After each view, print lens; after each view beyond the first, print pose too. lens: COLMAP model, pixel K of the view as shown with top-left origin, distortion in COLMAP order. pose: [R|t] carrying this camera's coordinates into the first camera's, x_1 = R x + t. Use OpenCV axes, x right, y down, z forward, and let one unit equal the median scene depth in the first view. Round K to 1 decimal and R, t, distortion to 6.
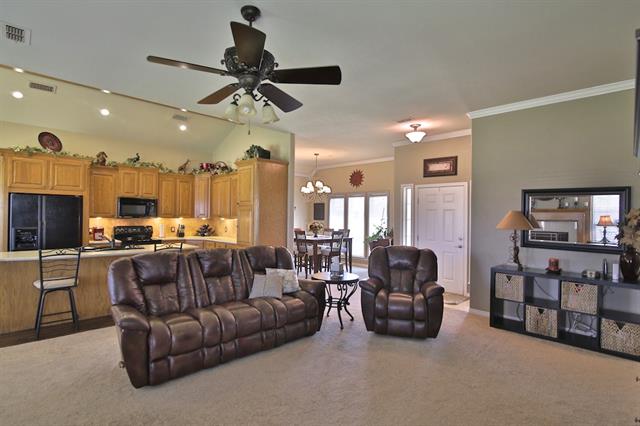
lens RADIAL K [[313.1, 0, 320.1], [0, 313.1, 210.8], [0, 0, 1]] dist [-0.018122, -0.001424]
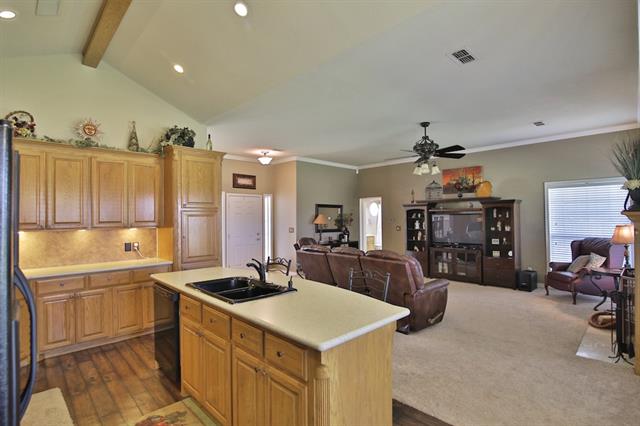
lens RADIAL K [[313.1, 0, 320.0], [0, 313.1, 213.6], [0, 0, 1]] dist [-0.018122, -0.001424]
pose [[0.019286, -0.000710, 0.999814, -0.914975], [-0.005011, 0.999987, 0.000807, -0.006026], [-0.999801, -0.005026, 0.019282, 0.632113]]
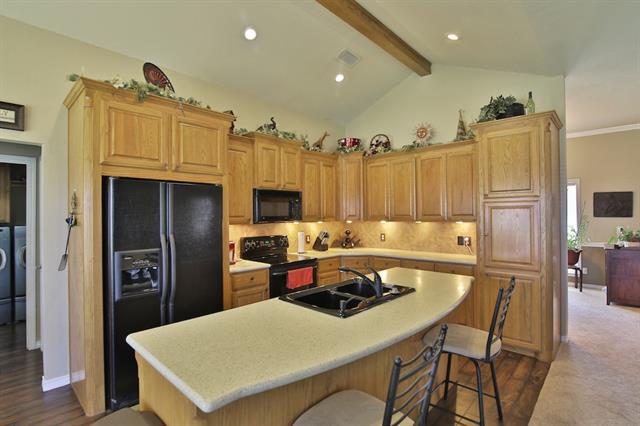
lens RADIAL K [[313.1, 0, 321.4], [0, 313.1, 211.5], [0, 0, 1]] dist [-0.018122, -0.001424]
pose [[0.998825, -0.018319, 0.044868, -0.558967], [0.018068, 0.999819, 0.006000, -0.002192], [-0.044969, -0.005183, 0.998975, 0.409294]]
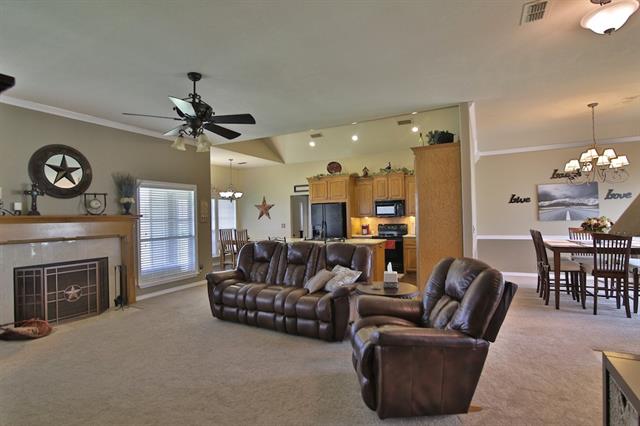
lens RADIAL K [[313.1, 0, 321.5], [0, 313.1, 213.2], [0, 0, 1]] dist [-0.018122, -0.001424]
pose [[0.315028, -0.035886, -0.948404, 0.486156], [0.036446, 0.999005, -0.025695, 0.031409], [0.948382, -0.026471, 0.316022, 0.397399]]
